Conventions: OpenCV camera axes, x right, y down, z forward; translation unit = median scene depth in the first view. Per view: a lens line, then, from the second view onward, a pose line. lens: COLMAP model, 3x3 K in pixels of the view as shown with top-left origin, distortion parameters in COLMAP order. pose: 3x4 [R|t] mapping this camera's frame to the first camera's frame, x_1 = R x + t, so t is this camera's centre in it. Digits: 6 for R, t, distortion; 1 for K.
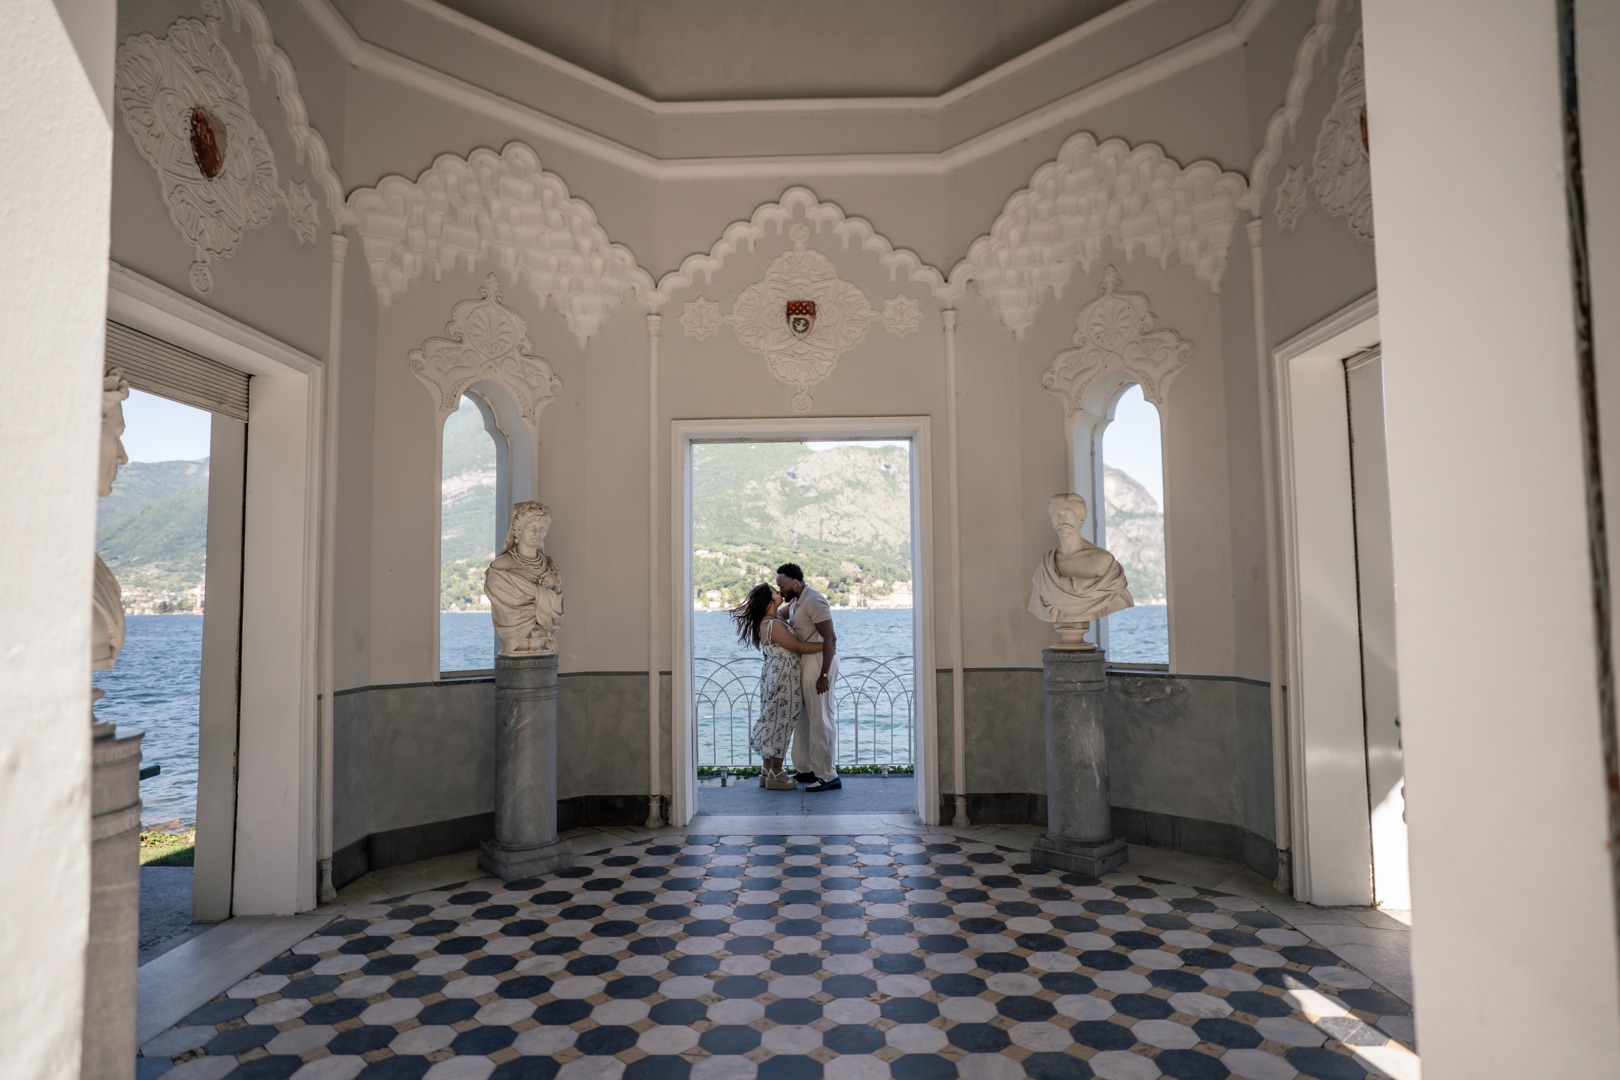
lens RADIAL K [[896.9, 0, 803.5], [0, 896.9, 545.4], [0, 0, 1]] dist [-0.052729, 0.037663]
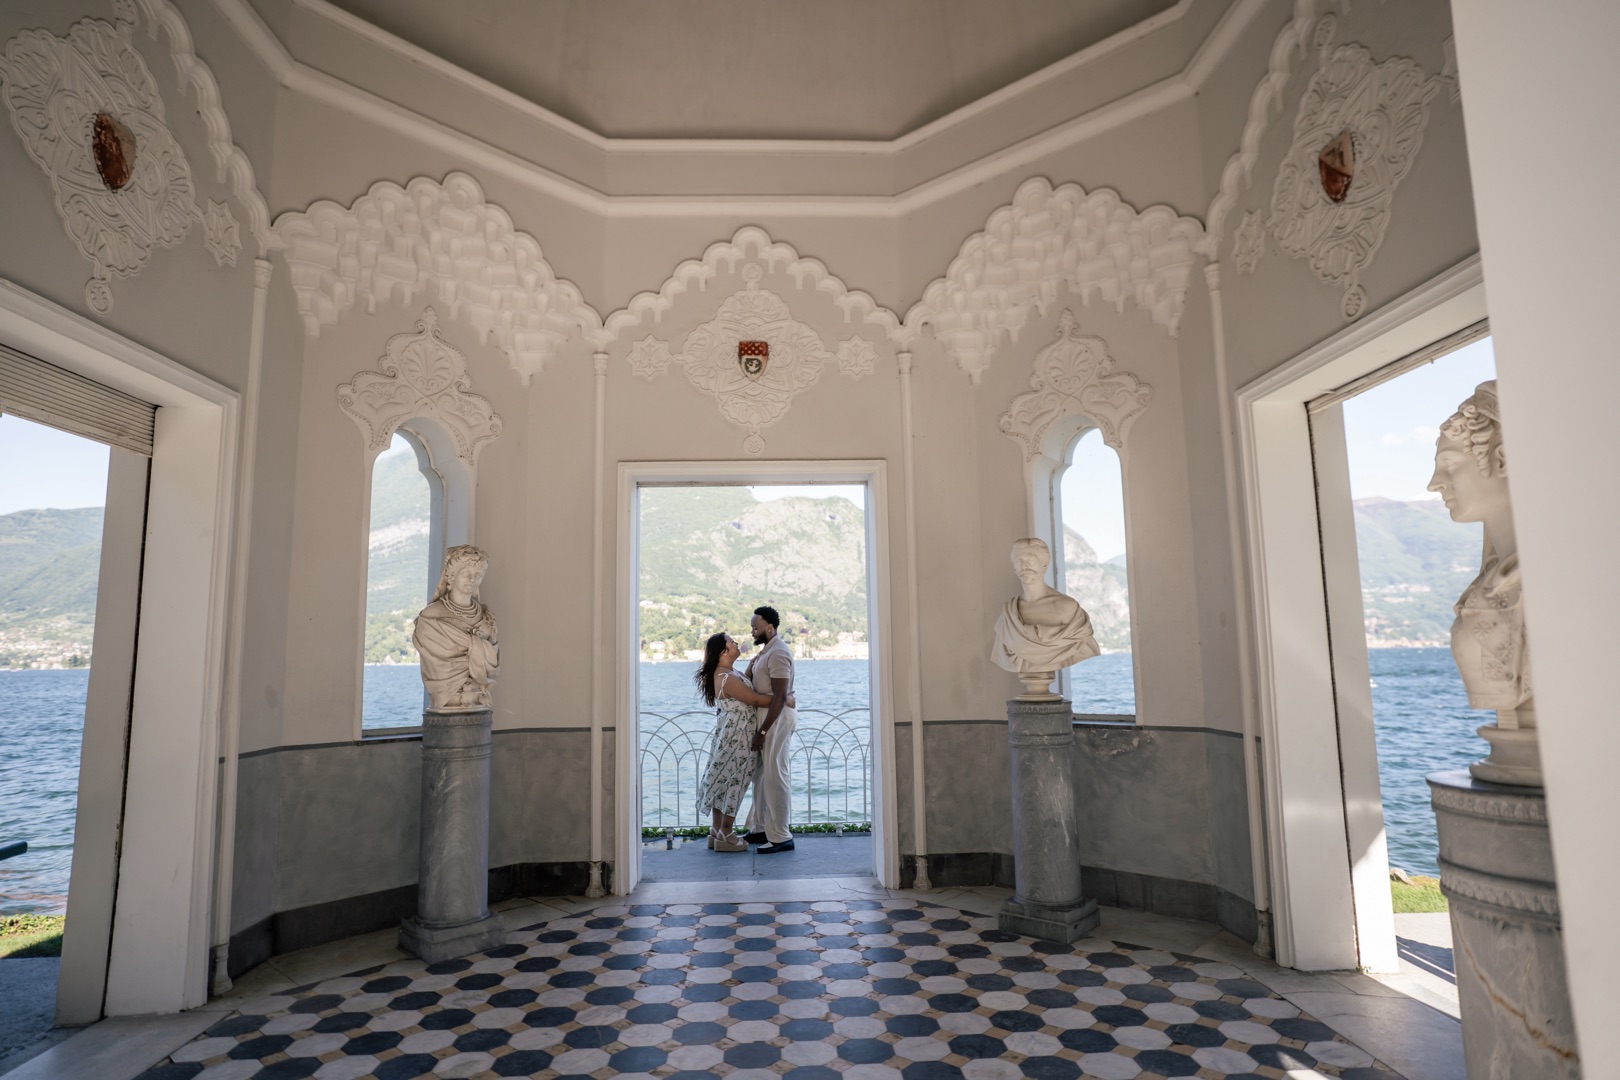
lens RADIAL K [[895.9, 0, 802.0], [0, 895.9, 538.5], [0, 0, 1]] dist [-0.052667, 0.038212]
pose [[0.998222, 0.002401, 0.059549, -0.008080], [0.001417, 0.997949, -0.063991, 0.003328], [-0.059581, 0.063962, 0.996172, 0.043617]]
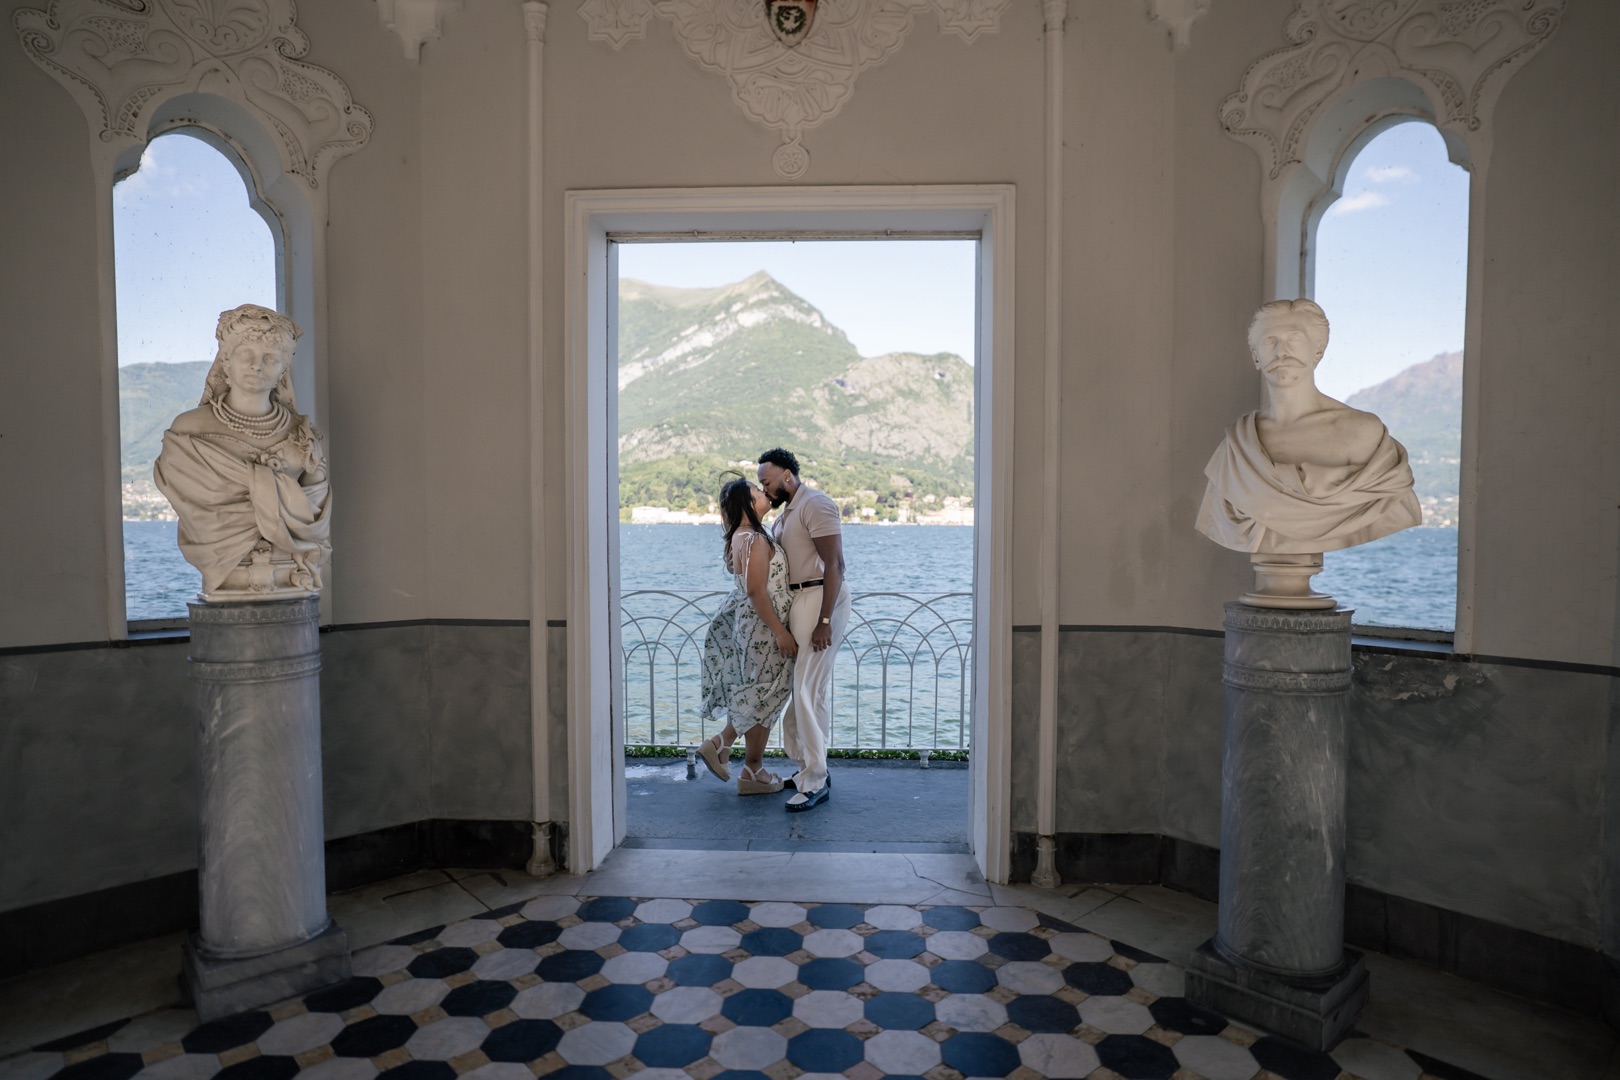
lens RADIAL K [[922.0, 0, 829.7], [0, 922.0, 556.3], [0, 0, 1]] dist [-0.051628, 0.036541]
pose [[0.999589, 0.016521, -0.023448, 0.043179], [-0.013948, 0.994276, 0.105931, 0.031740], [0.025064, -0.105560, 0.994097, 0.416098]]
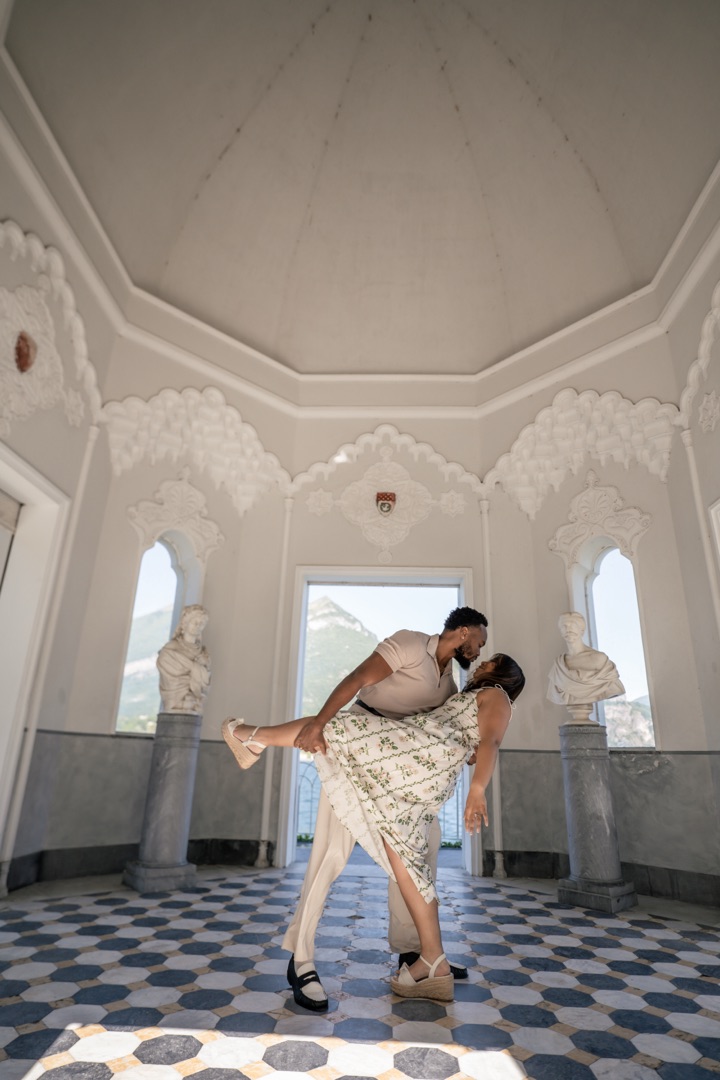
lens RADIAL K [[597.9, 0, 361.2], [0, 597.9, 542.0], [0, 0, 1]] dist [-0.052729, 0.037663]
pose [[0.998793, 0.030149, -0.038787, -0.003446], [-0.039915, 0.958308, -0.282935, 0.102998], [0.028640, 0.284141, 0.958355, 0.050489]]
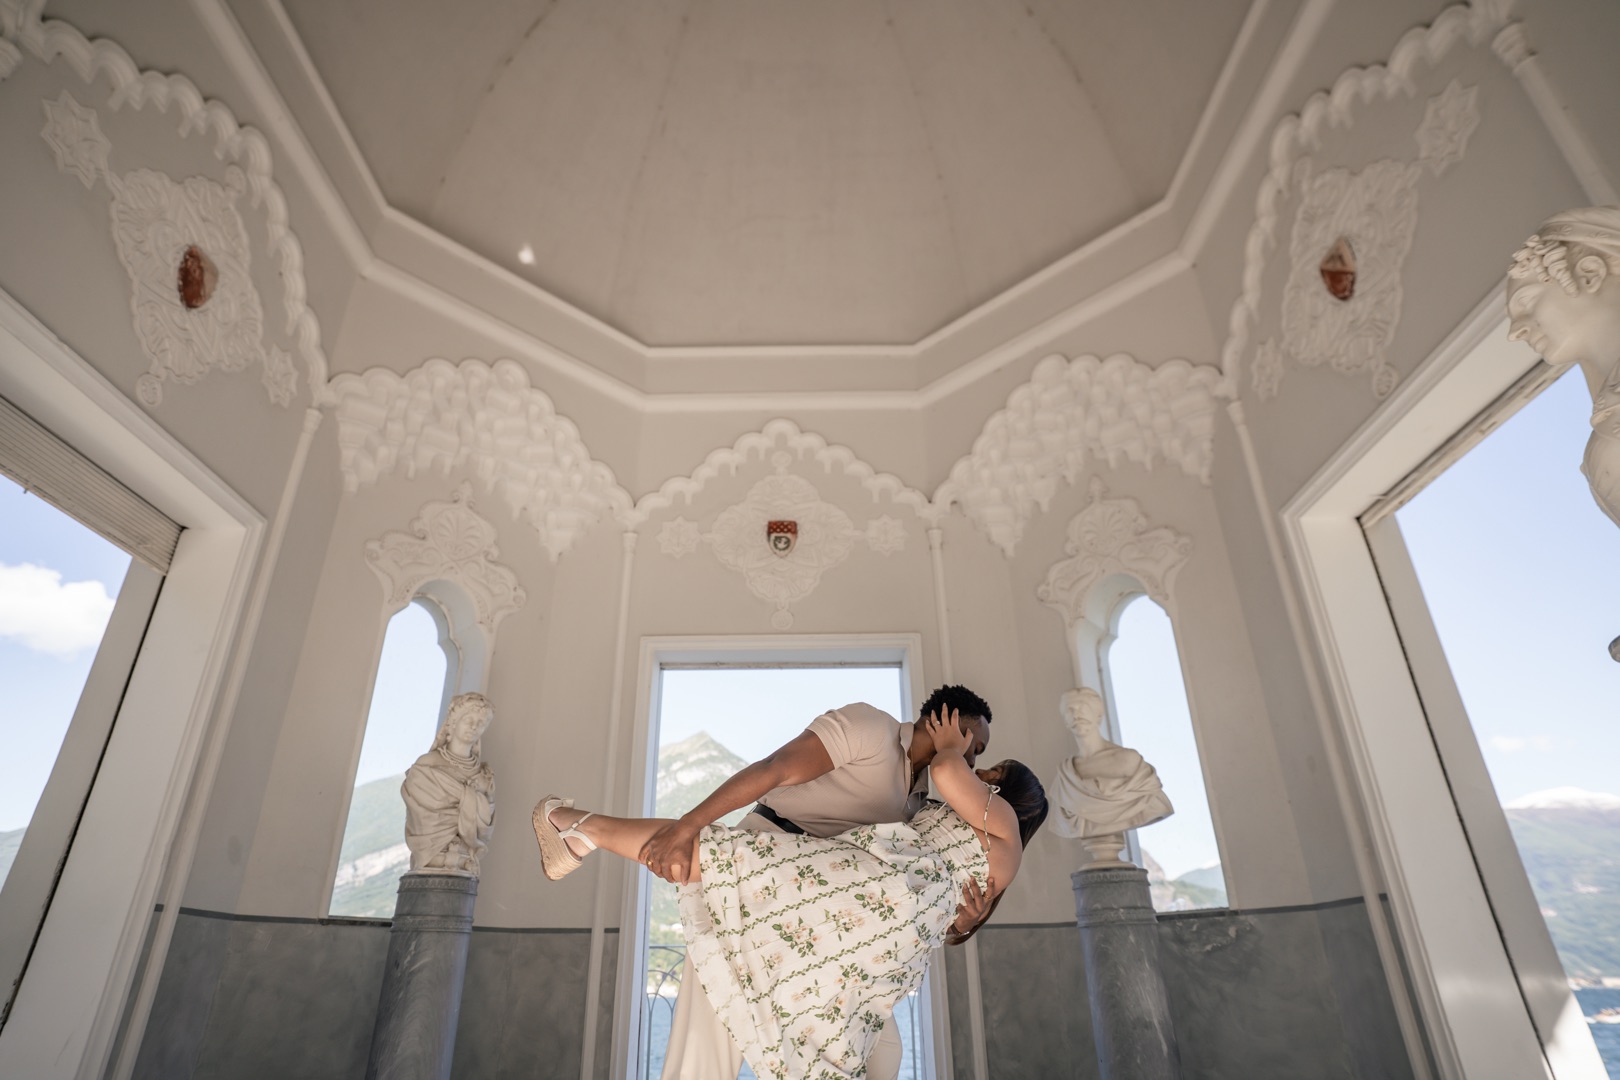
lens RADIAL K [[895.6, 0, 799.3], [0, 895.6, 537.7], [0, 0, 1]] dist [-0.053540, 0.039492]
pose [[0.999937, 0.006824, 0.008941, 0.007481], [-0.002686, 0.916786, -0.399370, 0.142329], [-0.010922, 0.399320, 0.916746, 0.118223]]
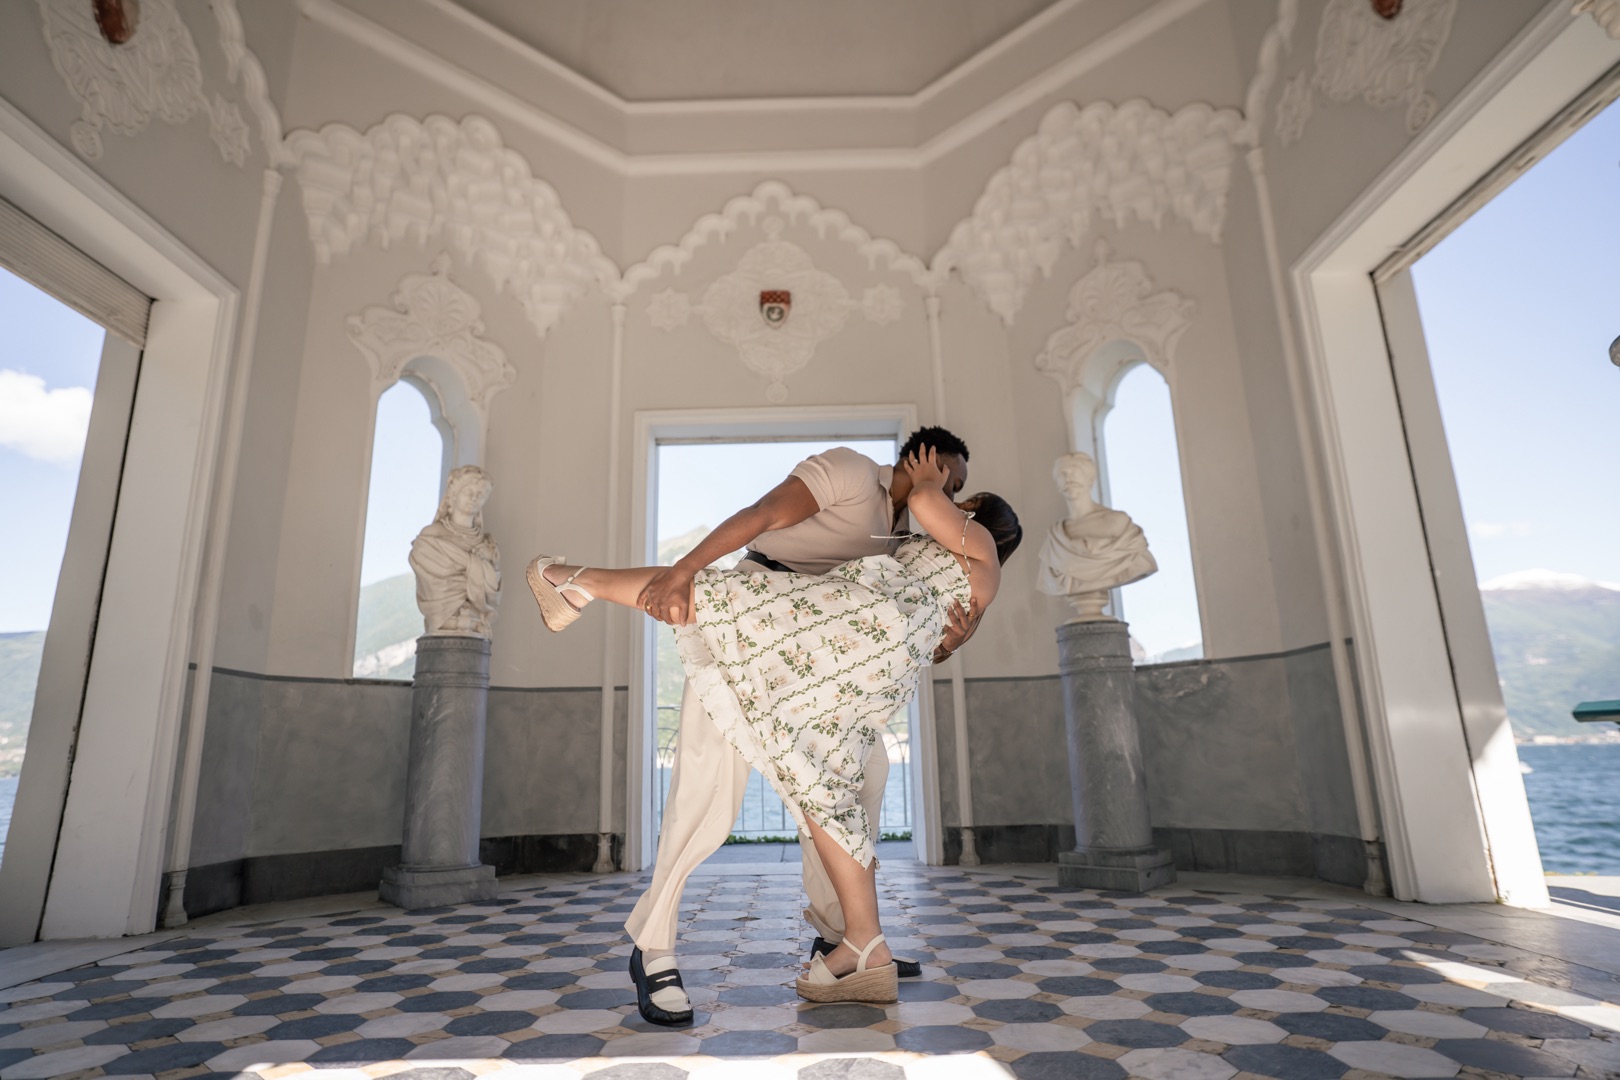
lens RADIAL K [[896.1, 0, 799.4], [0, 896.1, 541.6], [0, 0, 1]] dist [-0.051848, 0.037835]
pose [[0.999891, -0.008924, 0.011731, 0.009846], [0.010865, 0.984074, -0.177428, 0.164942], [-0.009960, 0.177537, 0.984064, 0.126564]]
